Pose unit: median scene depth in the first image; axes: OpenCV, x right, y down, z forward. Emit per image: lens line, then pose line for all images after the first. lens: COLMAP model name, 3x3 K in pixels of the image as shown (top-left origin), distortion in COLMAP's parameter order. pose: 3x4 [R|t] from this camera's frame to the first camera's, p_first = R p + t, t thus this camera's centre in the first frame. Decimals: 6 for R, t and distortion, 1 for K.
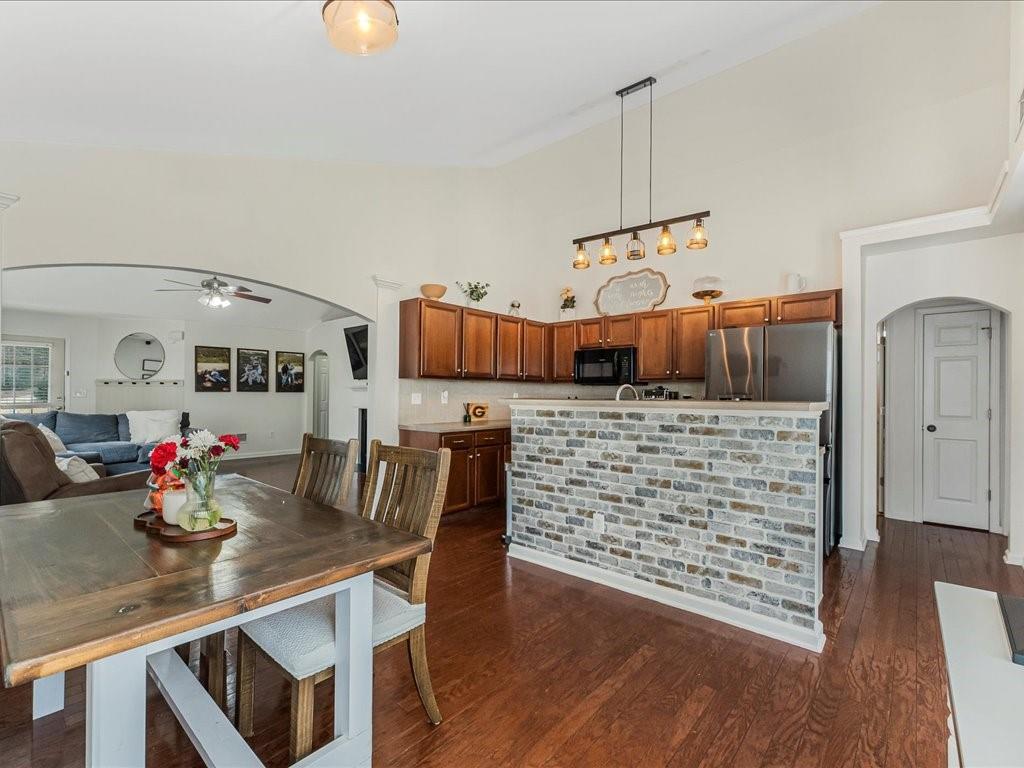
lens RADIAL K [[428.1, 0, 513.3], [0, 428.1, 394.1], [0, 0, 1]] dist [0.000058, -0.000026]
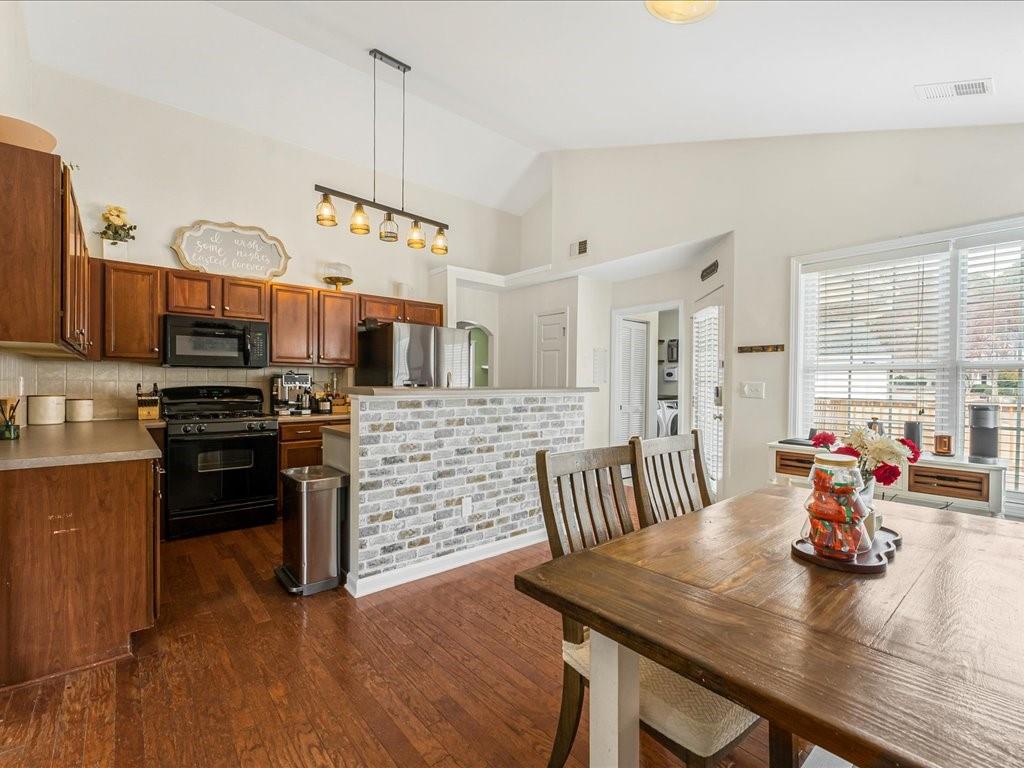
lens RADIAL K [[481.4, 0, 509.4], [0, 481.4, 387.0], [0, 0, 1]] dist [-0.002542, -0.000288]
pose [[0.174346, -0.009042, 0.984643, -0.815743], [-0.000476, 0.999957, 0.009267, 0.000723], [-0.984684, -0.002084, 0.174334, 0.612125]]
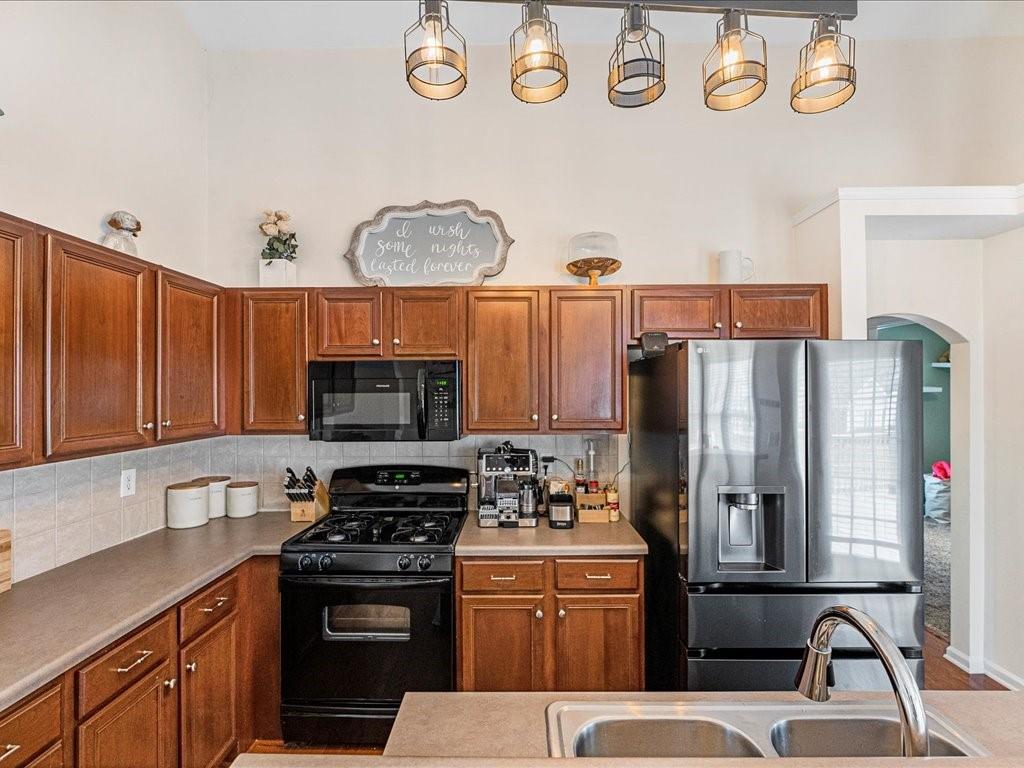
lens RADIAL K [[481.4, 0, 509.4], [0, 481.4, 387.0], [0, 0, 1]] dist [-0.002542, -0.000288]
pose [[0.773829, -0.004373, 0.633380, -0.000889], [0.012943, 0.999877, -0.008909, -0.119726], [-0.633263, 0.015092, 0.773790, 0.891189]]
